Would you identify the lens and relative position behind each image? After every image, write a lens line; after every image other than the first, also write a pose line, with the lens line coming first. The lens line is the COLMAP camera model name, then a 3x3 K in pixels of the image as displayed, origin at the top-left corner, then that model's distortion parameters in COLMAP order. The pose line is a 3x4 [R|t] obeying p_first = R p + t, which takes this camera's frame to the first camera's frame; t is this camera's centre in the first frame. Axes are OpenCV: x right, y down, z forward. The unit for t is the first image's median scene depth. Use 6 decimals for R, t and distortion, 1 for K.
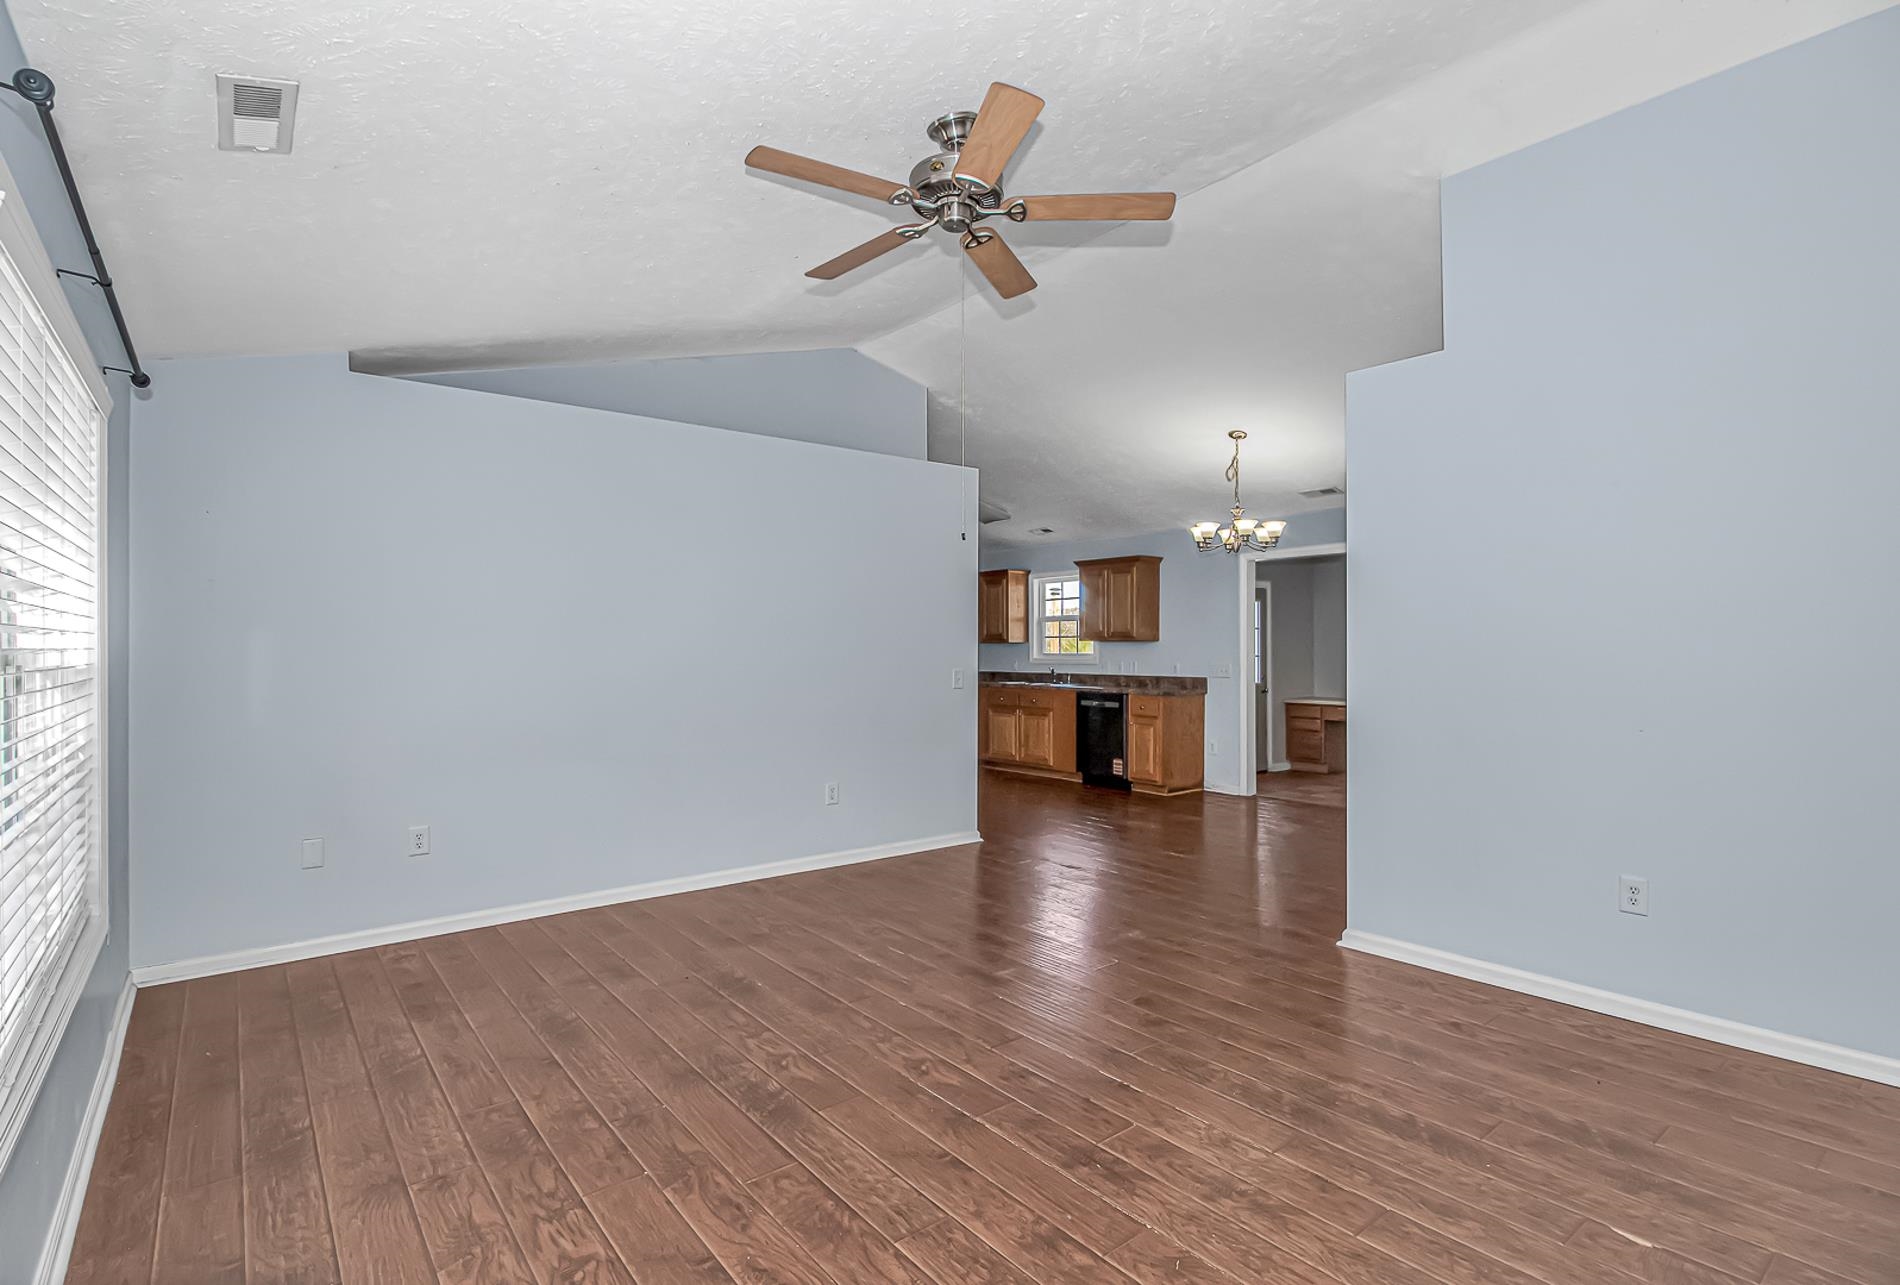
lens RADIAL K [[902.0, 0, 905.3], [0, 902.0, 628.4], [0, 0, 1]] dist [-0.010734, -0.004156]
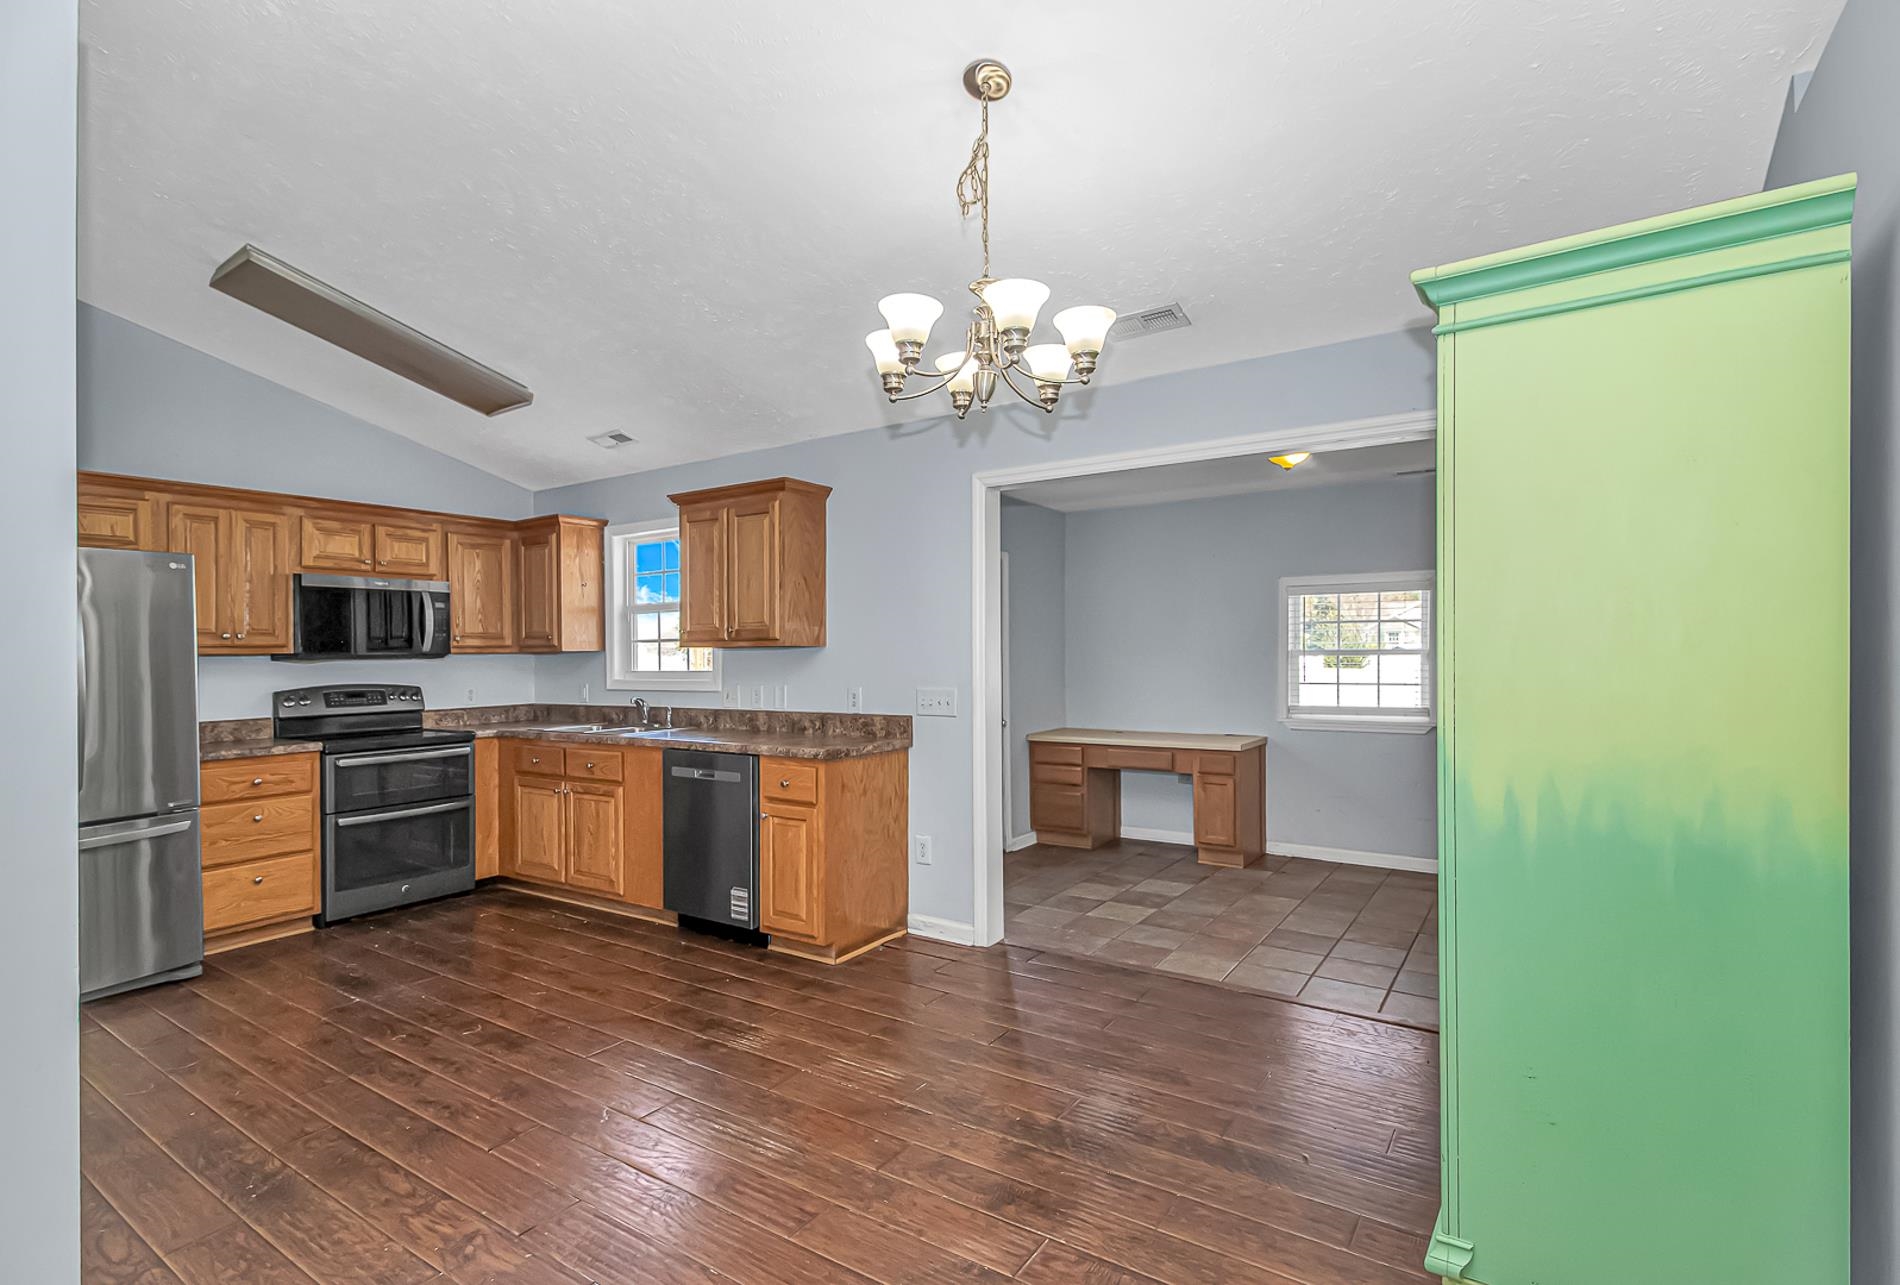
lens RADIAL K [[902.0, 0, 962.0], [0, 902.0, 656.3], [0, 0, 1]] dist [-0.010734, -0.004156]
pose [[0.929705, -0.012132, 0.368105, 0.159660], [0.004634, 0.999764, 0.021246, 0.009214], [-0.368276, -0.018047, 0.929542, 0.474704]]
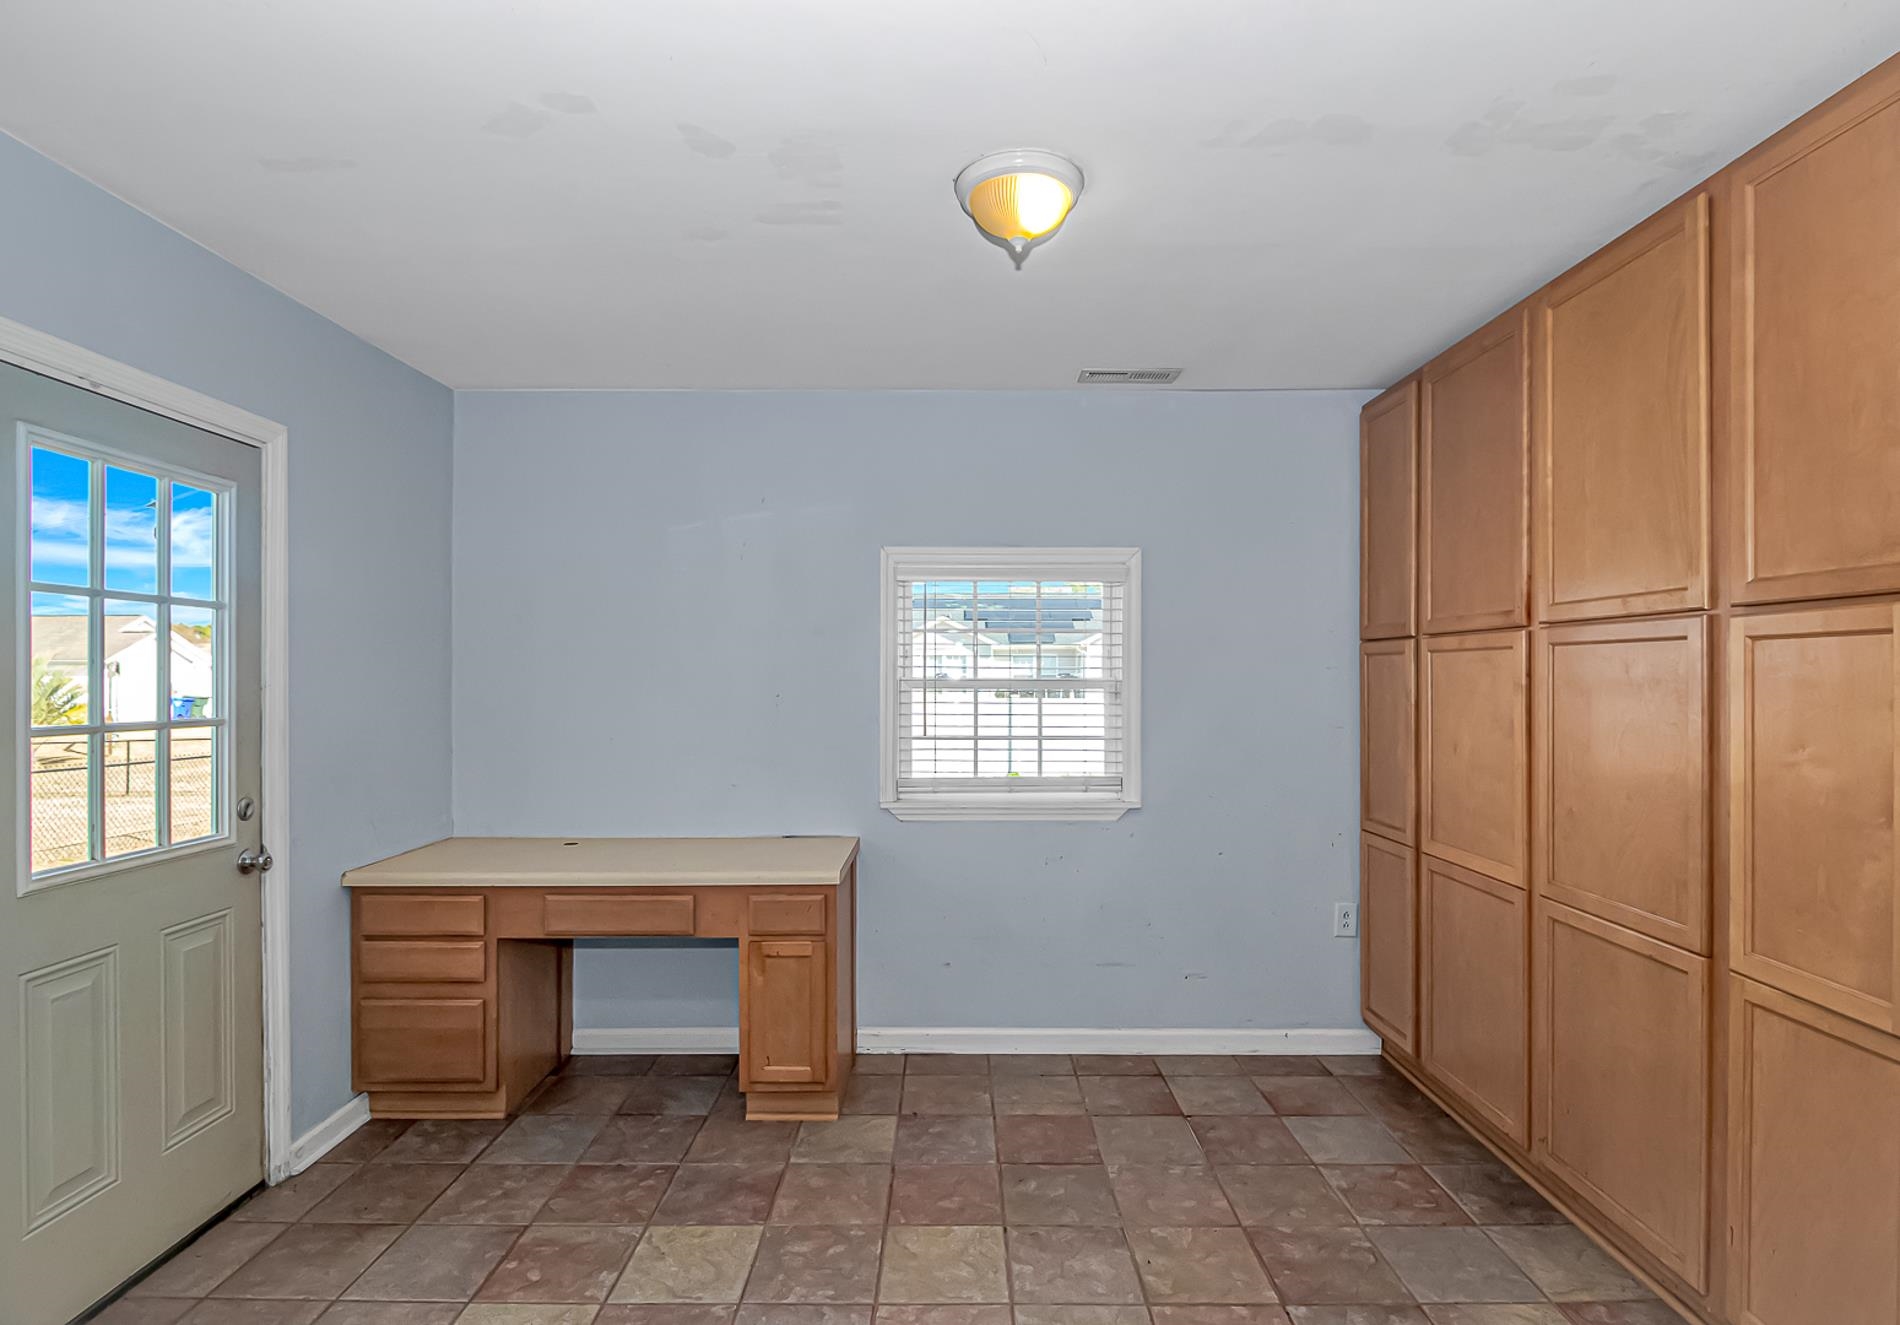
lens RADIAL K [[899.5, 0, 953.5], [0, 899.5, 676.3], [0, 0, 1]] dist [-0.002547, -0.000112]
pose [[0.568544, -0.009748, 0.822595, 0.342464], [-0.012870, 0.999702, 0.020743, 0.010607], [-0.822552, -0.022380, 0.568250, 0.784365]]
